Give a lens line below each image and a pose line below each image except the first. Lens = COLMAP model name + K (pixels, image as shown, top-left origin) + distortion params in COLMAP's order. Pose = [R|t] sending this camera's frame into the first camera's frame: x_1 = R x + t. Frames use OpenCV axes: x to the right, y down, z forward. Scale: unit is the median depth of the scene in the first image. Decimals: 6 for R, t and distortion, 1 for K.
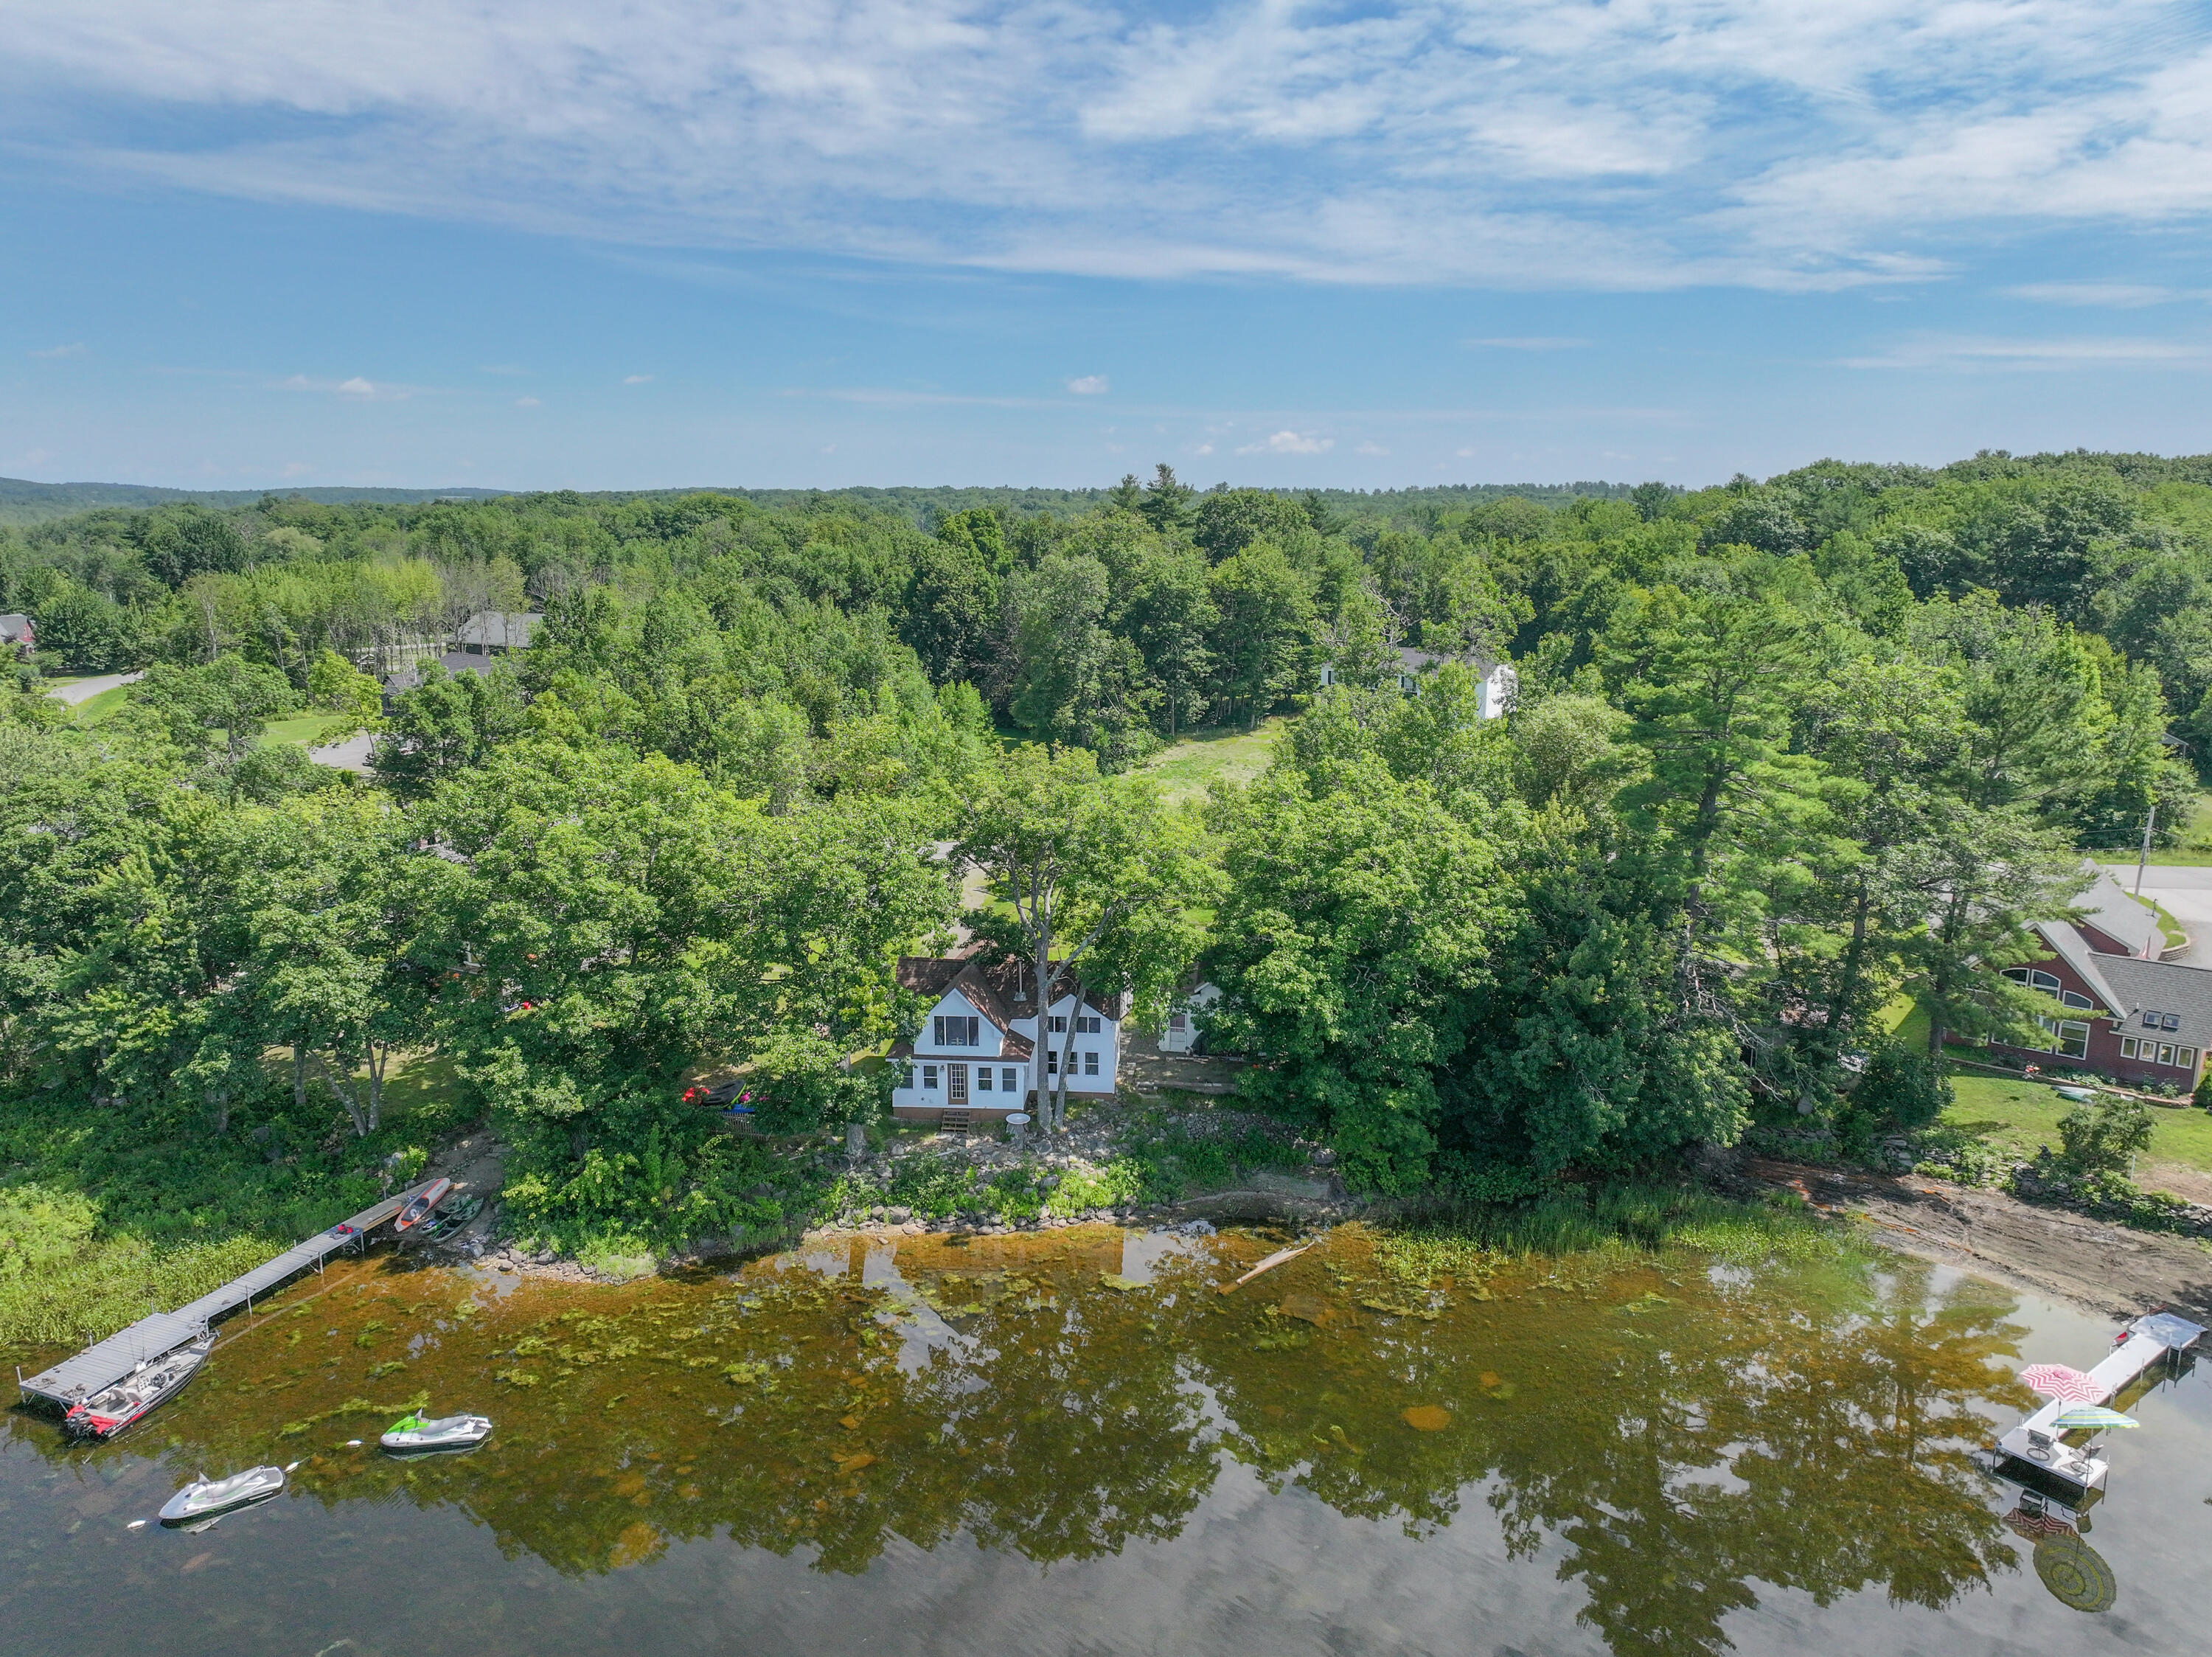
lens RADIAL K [[1566.1, 0, 1106.0], [0, 1566.1, 828.5], [0, 0, 1]] dist [-0.000734, -0.003962]
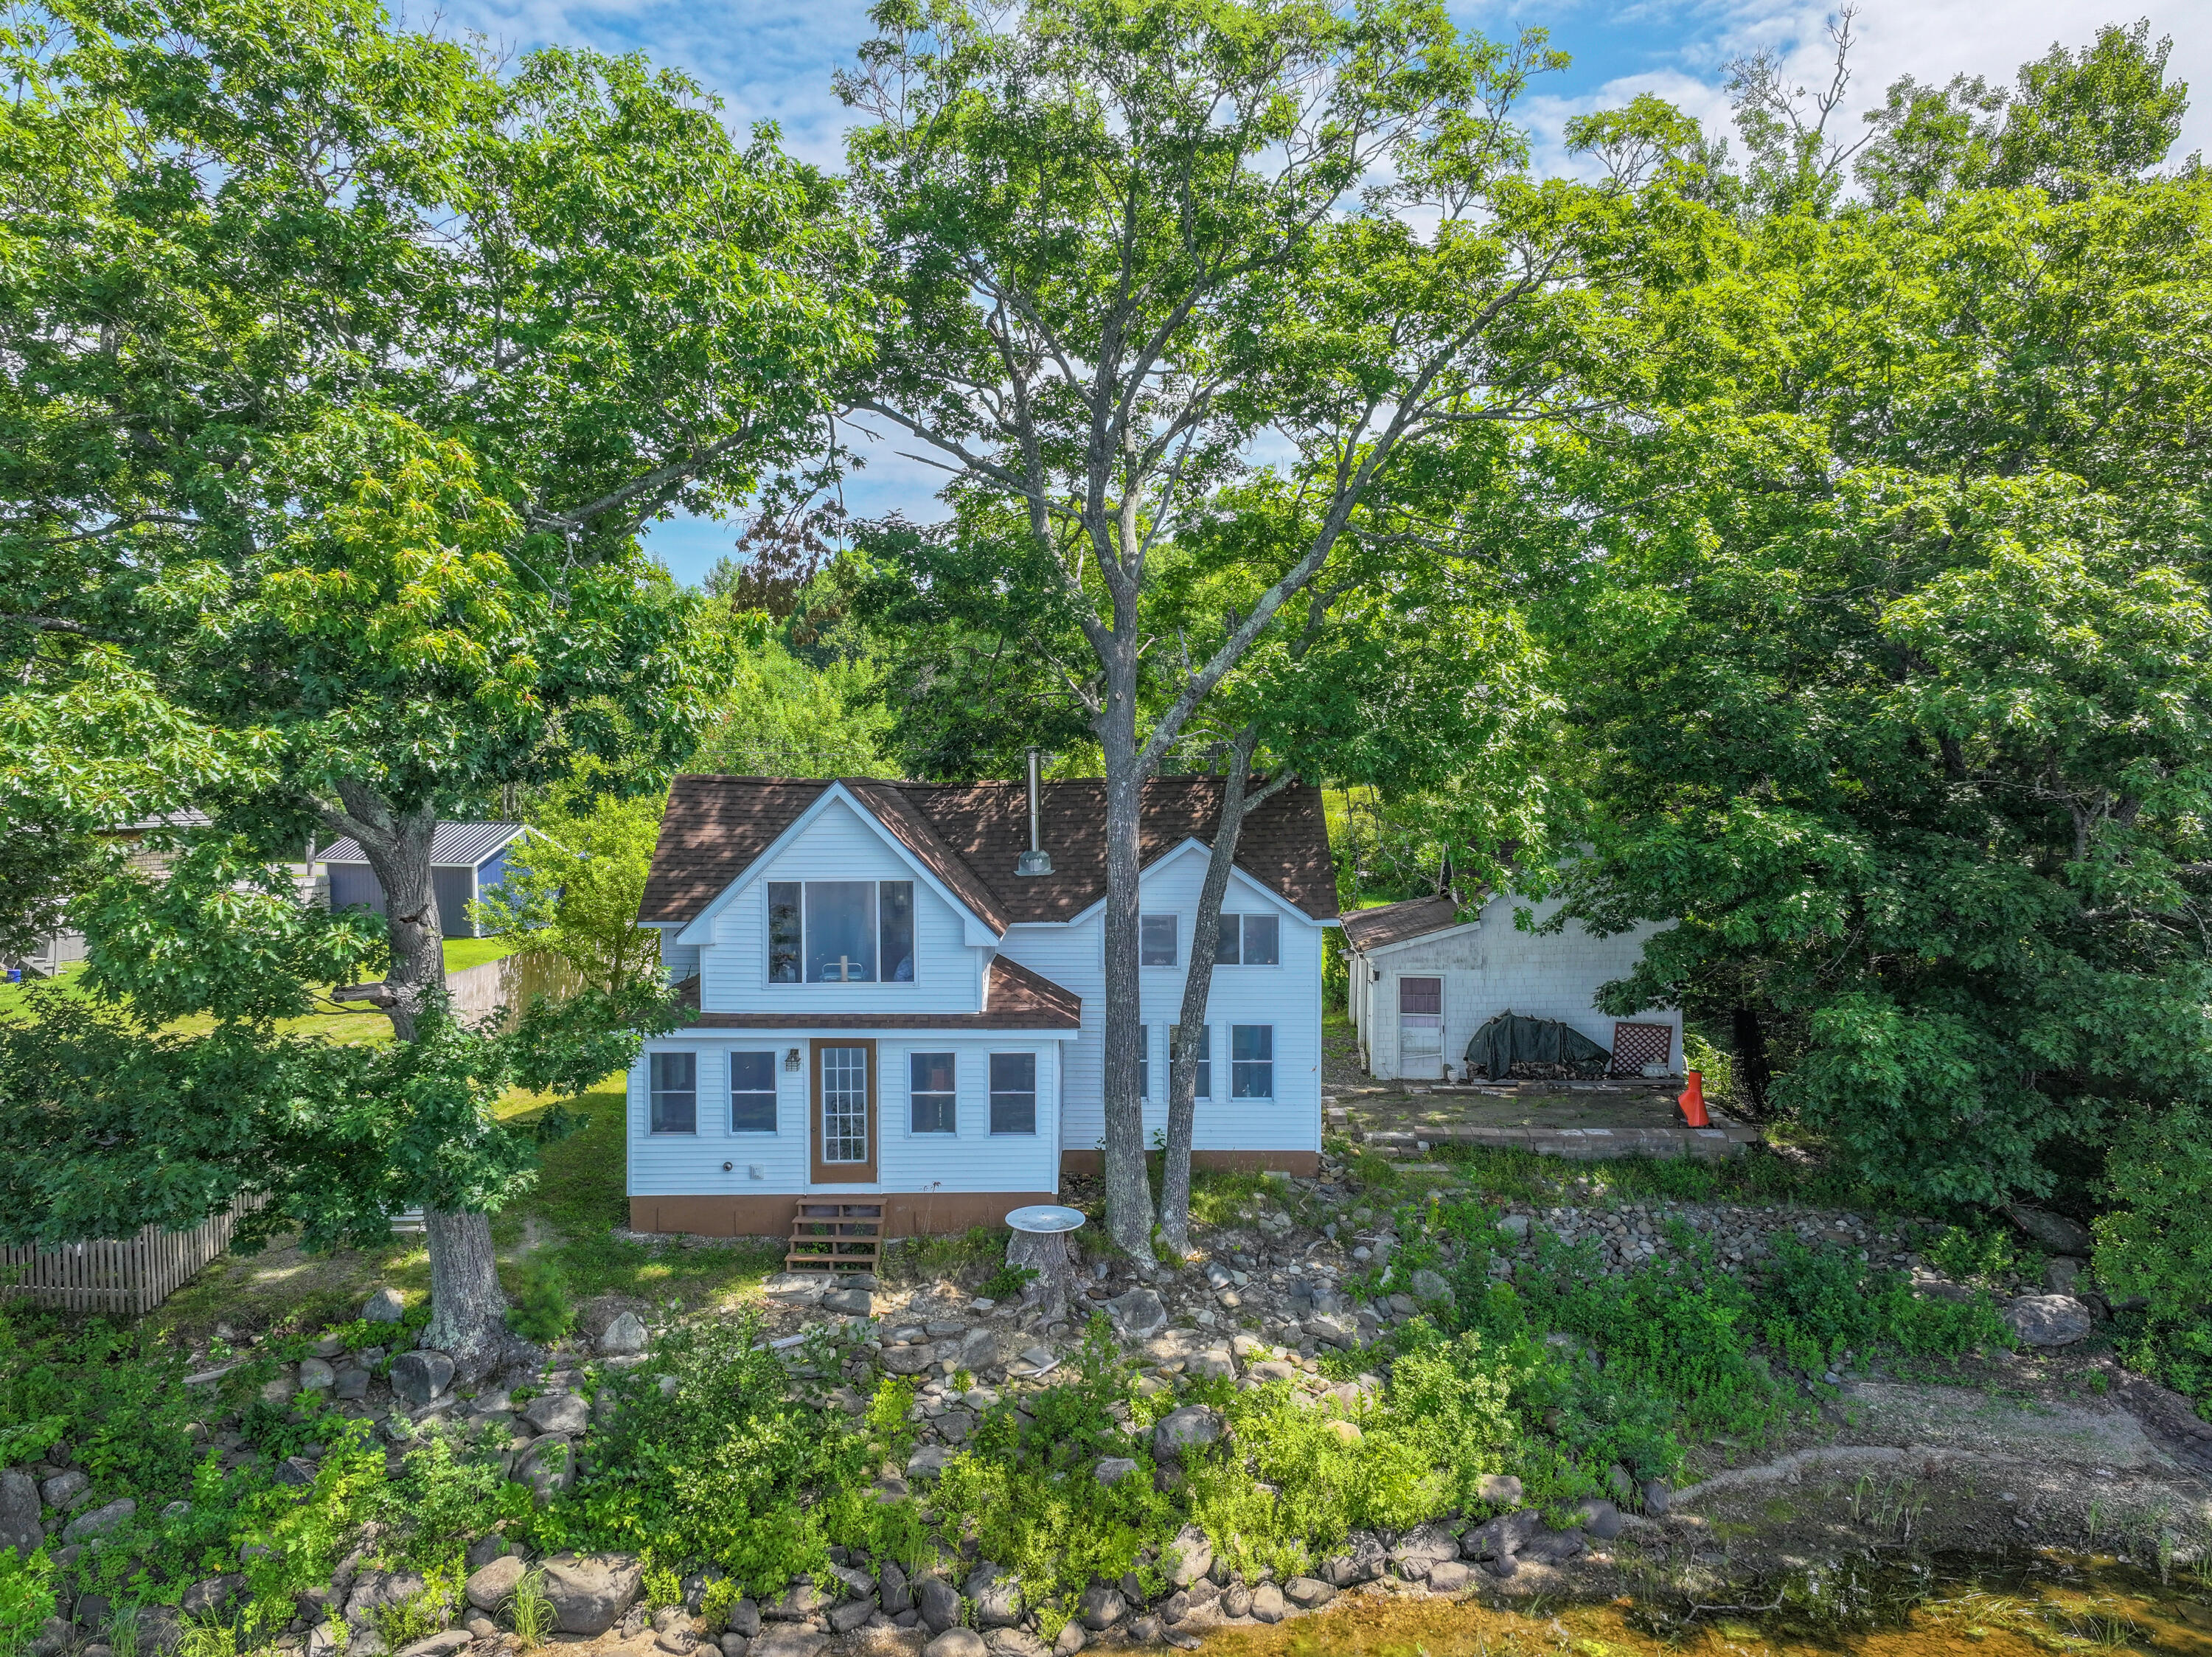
lens RADIAL K [[1566.1, 0, 1106.0], [0, 1566.1, 828.5], [0, 0, 1]] dist [-0.000734, -0.003962]
pose [[0.997699, -0.006937, 0.067443, -0.064249], [0.018068, 0.985982, -0.165869, 0.161538], [-0.065347, 0.166706, 0.983839, 0.692542]]
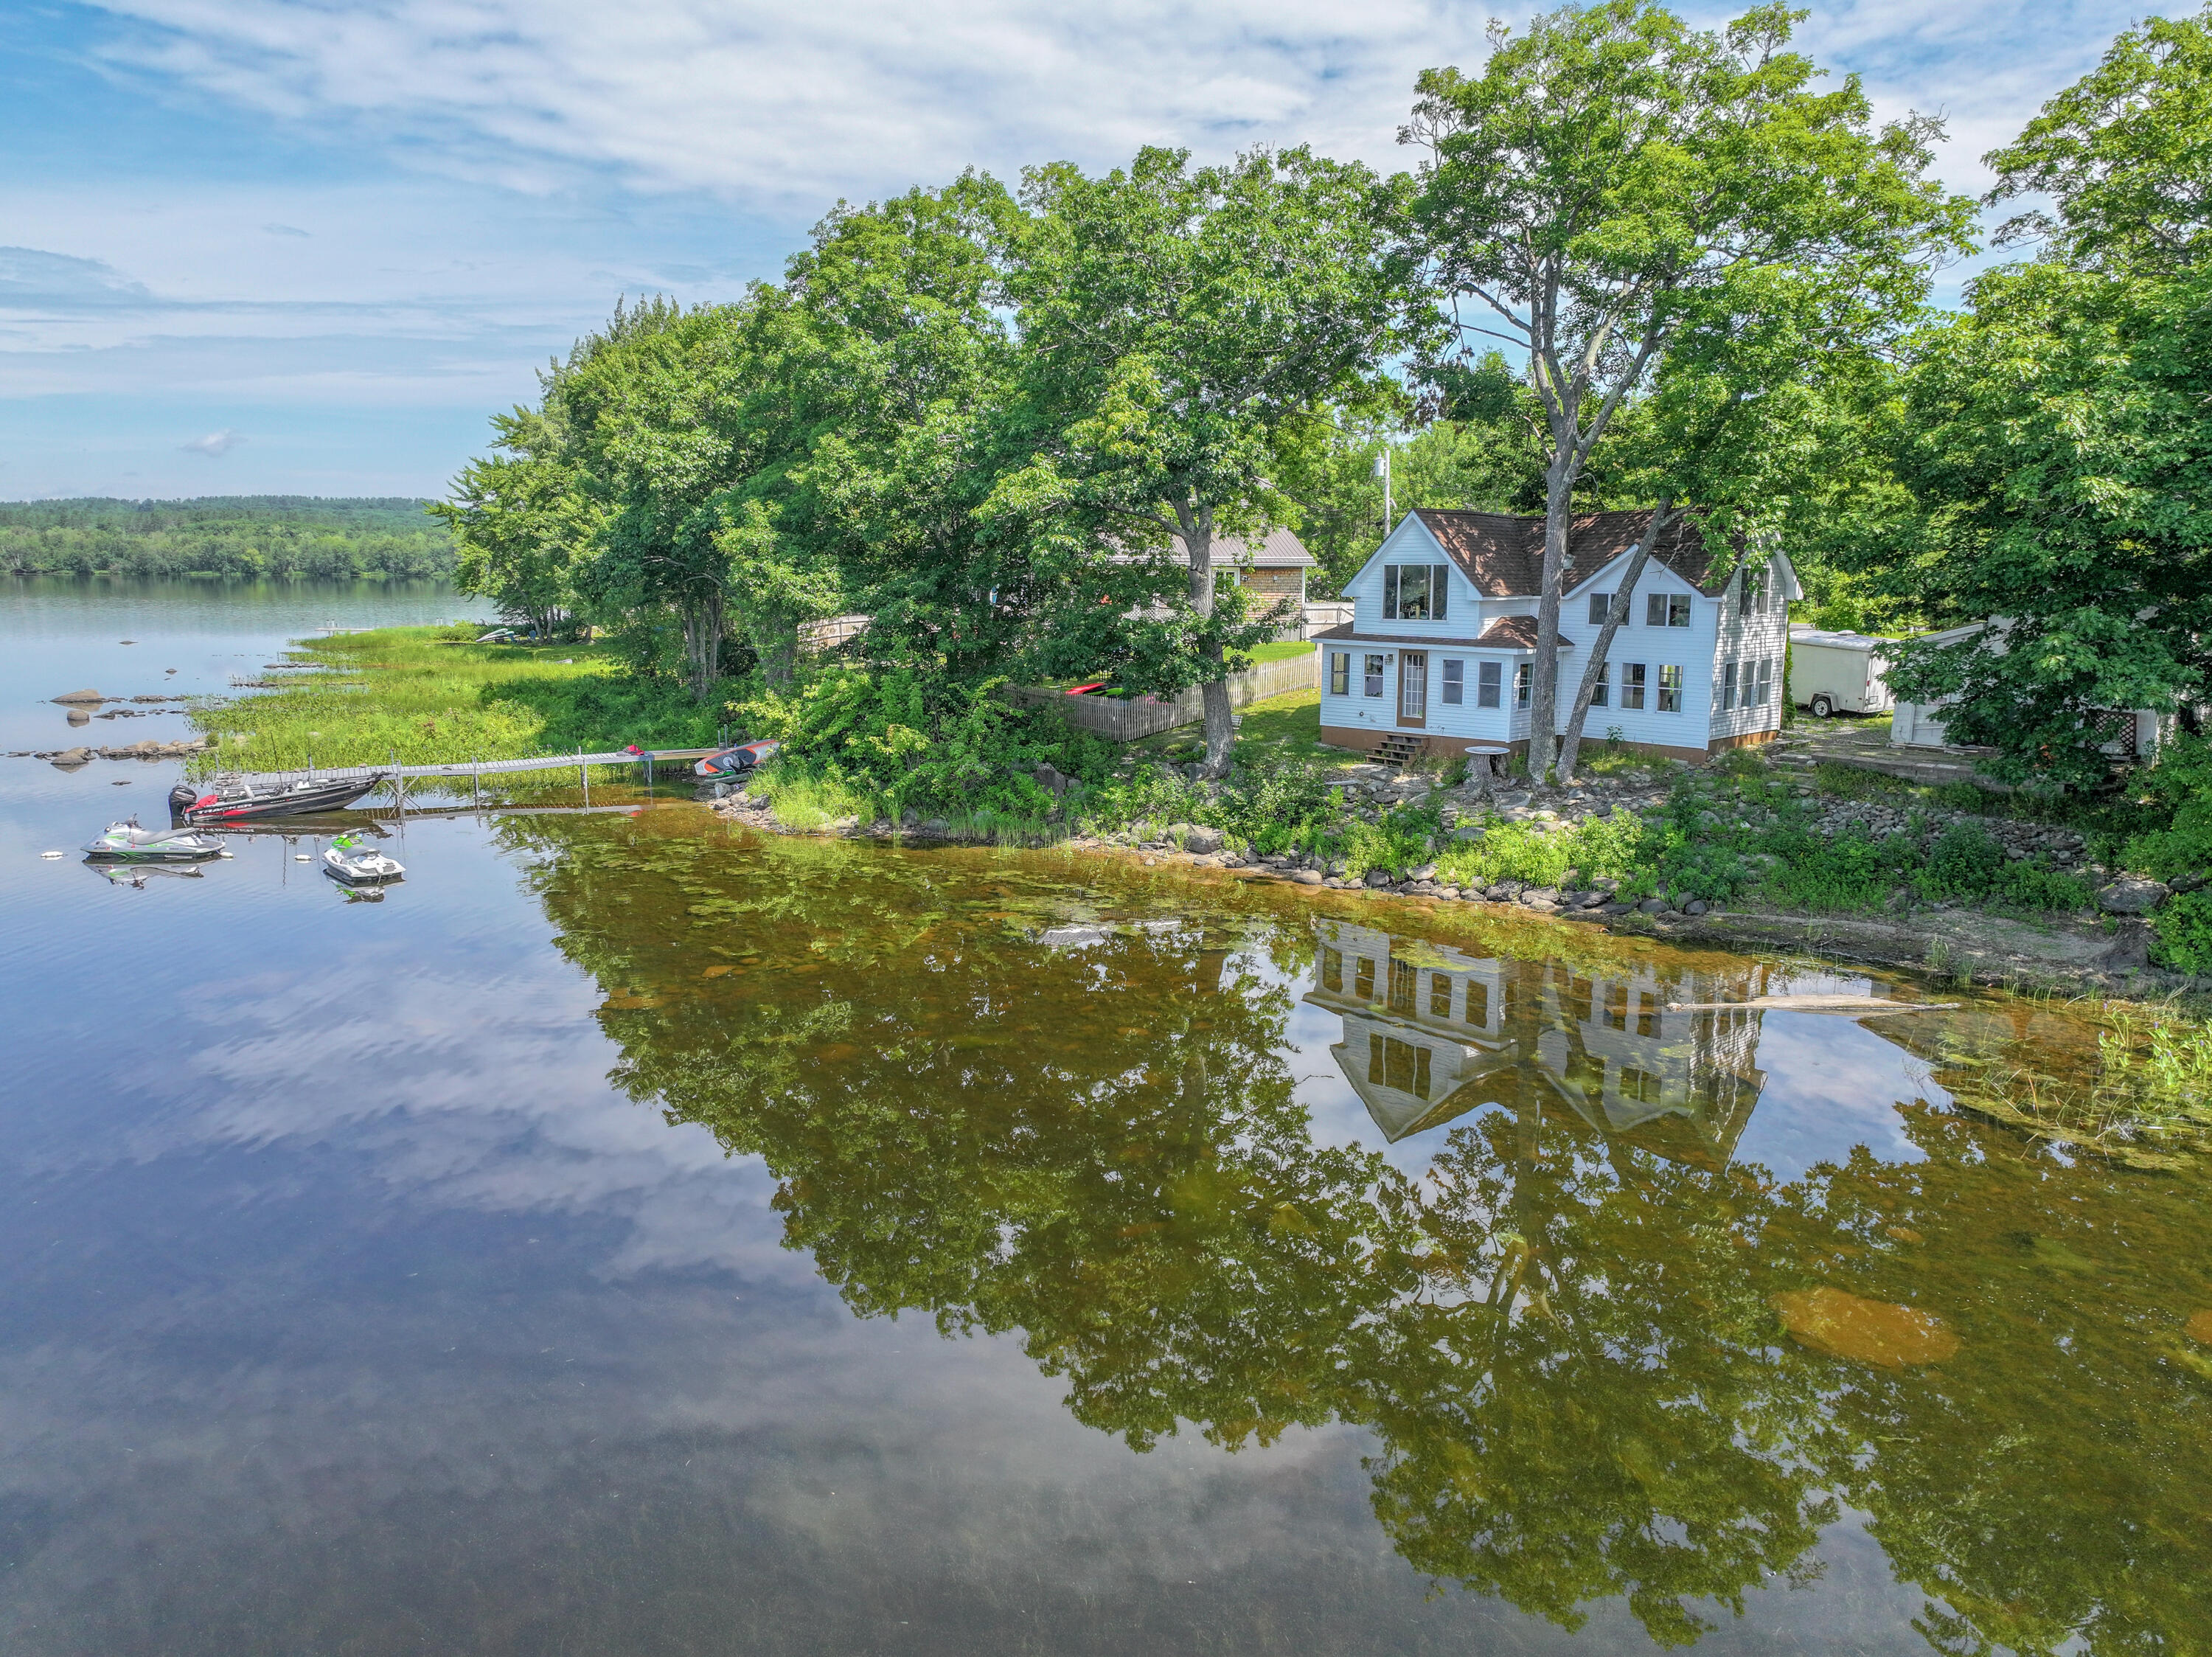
lens RADIAL K [[1566.1, 0, 1106.0], [0, 1566.1, 828.5], [0, 0, 1]] dist [-0.000734, -0.003962]
pose [[0.724002, 0.107140, -0.681427, 0.222847], [-0.146849, 0.989159, -0.000499, 0.232415], [0.673986, 0.100428, 0.731886, 0.513527]]
